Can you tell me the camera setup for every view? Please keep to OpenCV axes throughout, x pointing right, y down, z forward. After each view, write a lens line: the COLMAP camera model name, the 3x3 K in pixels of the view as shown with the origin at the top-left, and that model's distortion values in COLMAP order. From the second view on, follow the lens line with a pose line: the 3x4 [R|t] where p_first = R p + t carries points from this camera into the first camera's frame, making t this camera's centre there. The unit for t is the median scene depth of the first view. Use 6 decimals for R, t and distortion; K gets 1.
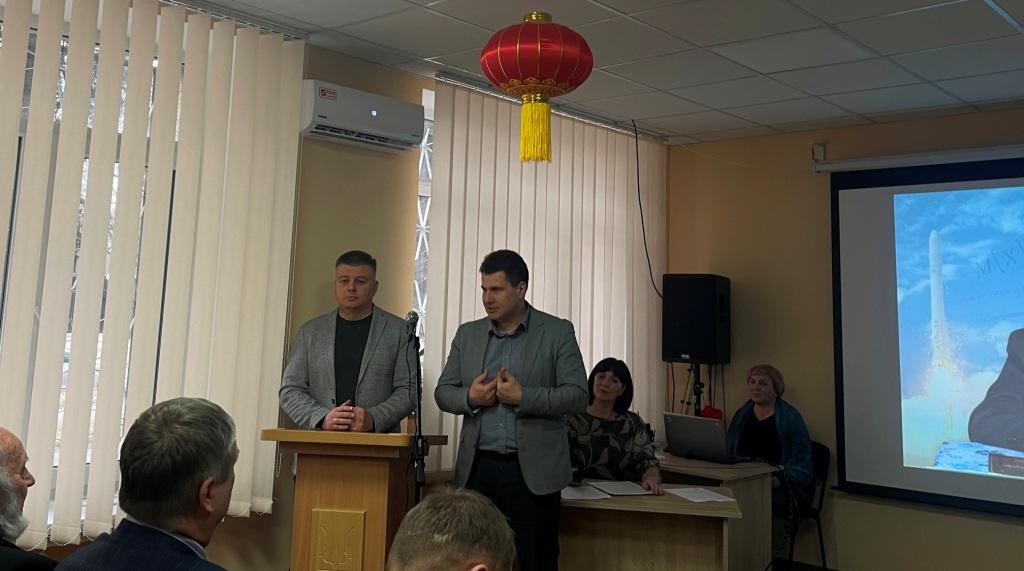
lens RADIAL K [[948.6, 0, 511.9], [0, 948.6, 166.2], [0, 0, 1]] dist [0.021951, 0.000876]
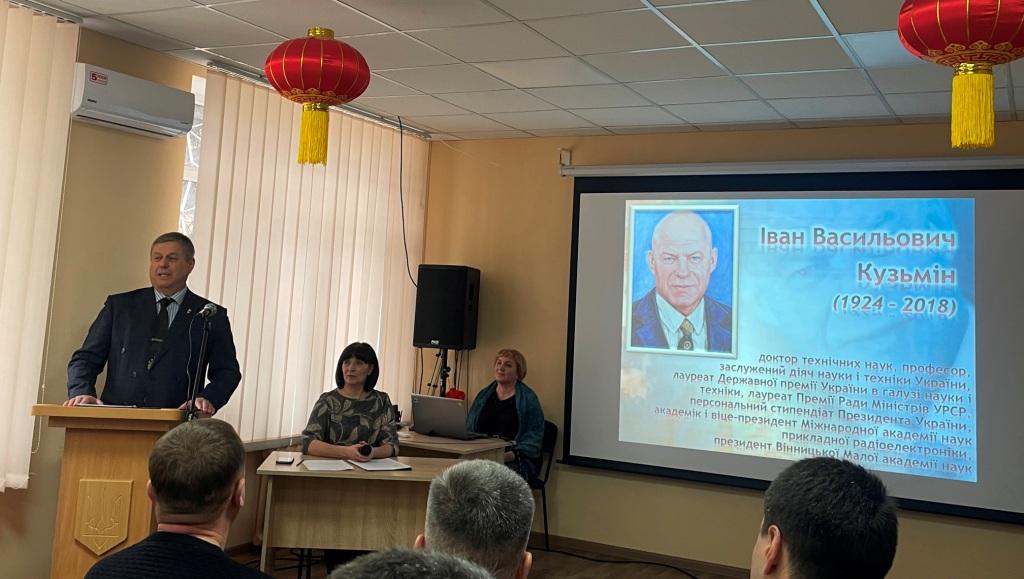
lens RADIAL K [[1016.1, 0, 510.9], [0, 1016.1, 155.3], [0, 0, 1]] dist [0.033948, -0.035288]
pose [[0.968530, 0.056682, 0.242358, -0.025940], [-0.060299, 0.998152, 0.007527, -0.025378], [-0.241484, -0.021904, 0.970158, -0.138795]]
